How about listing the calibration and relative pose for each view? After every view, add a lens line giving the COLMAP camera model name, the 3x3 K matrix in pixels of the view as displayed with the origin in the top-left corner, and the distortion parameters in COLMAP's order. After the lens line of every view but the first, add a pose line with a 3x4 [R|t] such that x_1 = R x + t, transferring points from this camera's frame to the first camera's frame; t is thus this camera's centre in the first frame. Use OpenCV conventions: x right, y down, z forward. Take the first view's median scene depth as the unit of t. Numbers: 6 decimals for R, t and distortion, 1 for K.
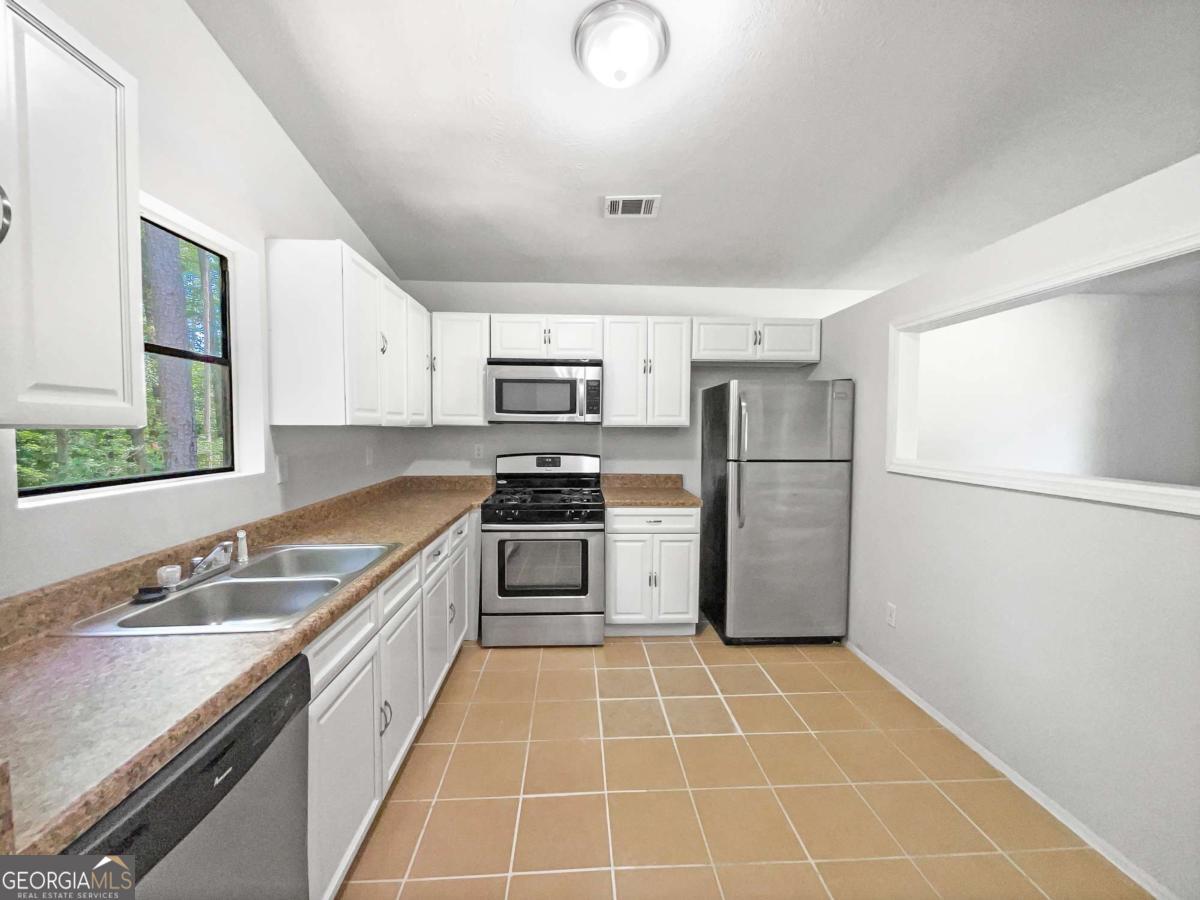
lens RADIAL K [[487.2, 0, 601.8], [0, 487.2, 448.4], [0, 0, 1]] dist [-0.007248, 0.000979]
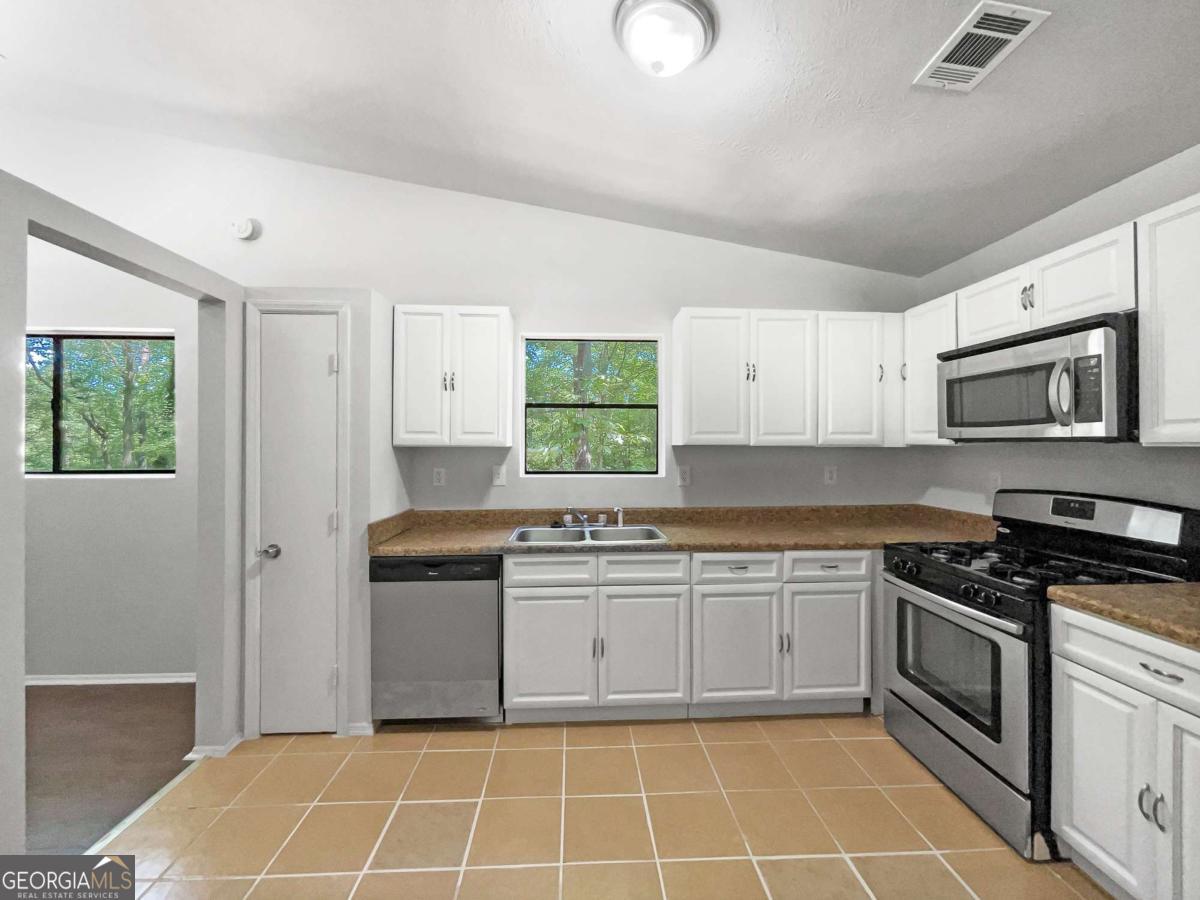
lens RADIAL K [[487.2, 0, 597.4], [0, 487.2, 448.4], [0, 0, 1]] dist [-0.007248, 0.000979]
pose [[-0.010568, 0.000439, -0.999944, 0.506652], [-0.045630, 0.998958, 0.000921, -0.019211], [0.998903, 0.045637, -0.010537, 0.494471]]
